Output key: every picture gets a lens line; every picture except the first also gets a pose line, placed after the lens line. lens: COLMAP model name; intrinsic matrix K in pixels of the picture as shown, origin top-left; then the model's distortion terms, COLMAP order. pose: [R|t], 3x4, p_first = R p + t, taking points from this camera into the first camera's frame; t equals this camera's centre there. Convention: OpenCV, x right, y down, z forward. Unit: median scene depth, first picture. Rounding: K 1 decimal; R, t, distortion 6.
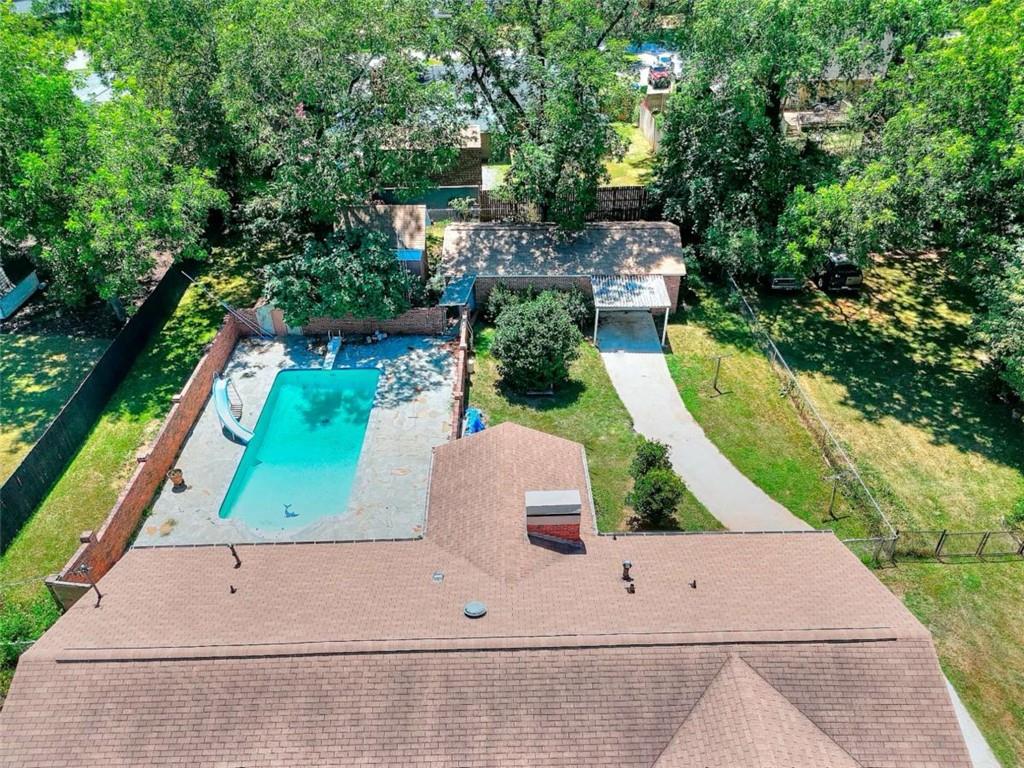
lens RADIAL K [[732.9, 0, 515.6], [0, 732.9, 403.1], [0, 0, 1]] dist [0.035487, -0.035151]
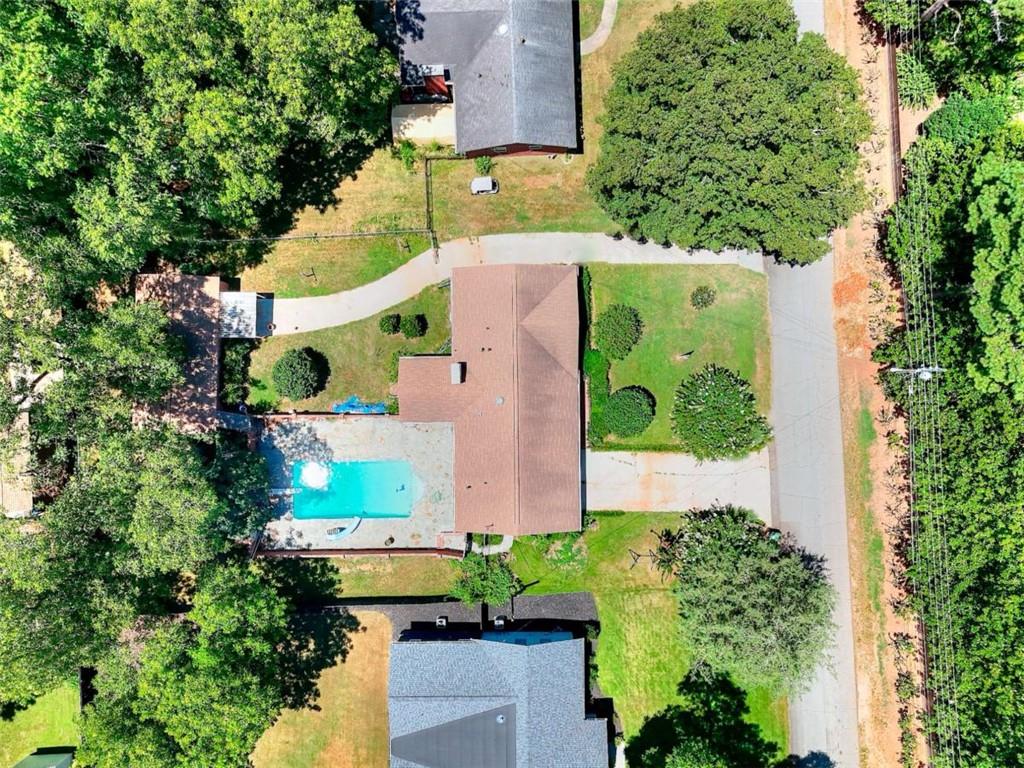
lens RADIAL K [[732.9, 0, 515.6], [0, 732.9, 403.1], [0, 0, 1]] dist [0.035487, -0.035151]
pose [[0.010144, -0.999948, 0.000374, -0.033630], [0.608898, 0.006474, 0.793222, -1.082130], [-0.793184, -0.007818, 0.608932, -0.486711]]
